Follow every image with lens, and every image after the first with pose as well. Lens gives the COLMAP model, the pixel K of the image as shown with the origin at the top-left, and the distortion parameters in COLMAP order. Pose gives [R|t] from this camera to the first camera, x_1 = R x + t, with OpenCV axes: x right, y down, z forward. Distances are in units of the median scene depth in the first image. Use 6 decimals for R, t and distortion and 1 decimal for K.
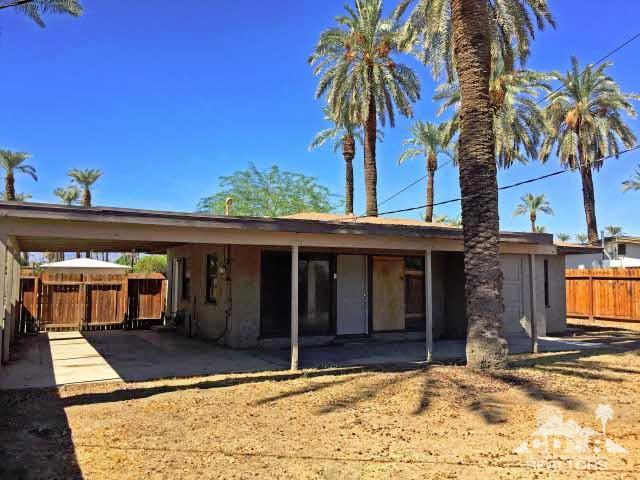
lens RADIAL K [[551.2, 0, 323.3], [0, 551.2, 238.9], [0, 0, 1]] dist [0.080499, -0.115629]
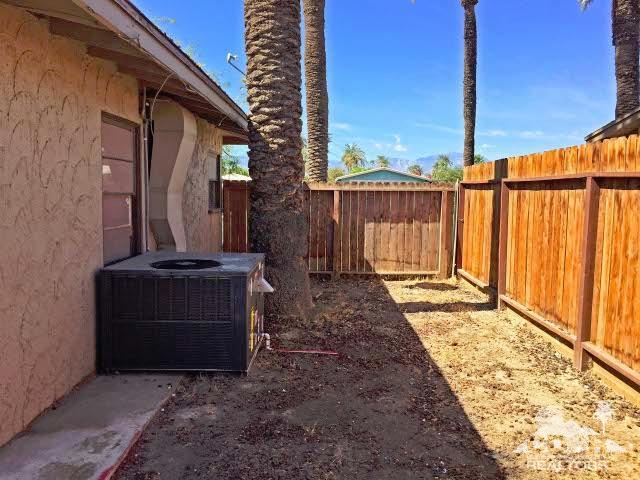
lens RADIAL K [[551.2, 0, 323.3], [0, 551.2, 238.9], [0, 0, 1]] dist [0.080499, -0.115629]
pose [[0.883848, 0.047066, -0.465400, 0.595073], [0.024753, 0.988825, 0.147010, 0.069437], [0.467118, -0.141454, 0.872806, 0.908125]]
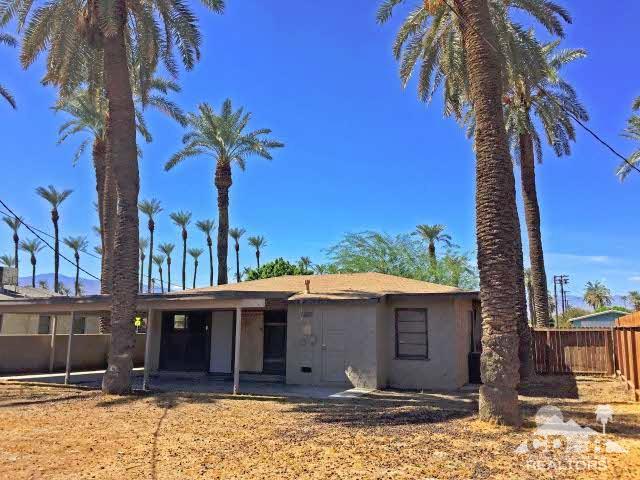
lens RADIAL K [[551.2, 0, 323.3], [0, 551.2, 238.9], [0, 0, 1]] dist [0.080499, -0.115629]
pose [[0.623411, -0.130104, -0.770994, 0.990721], [0.057158, 0.991004, -0.121013, 0.024453], [0.779803, 0.031373, 0.625239, 0.279751]]
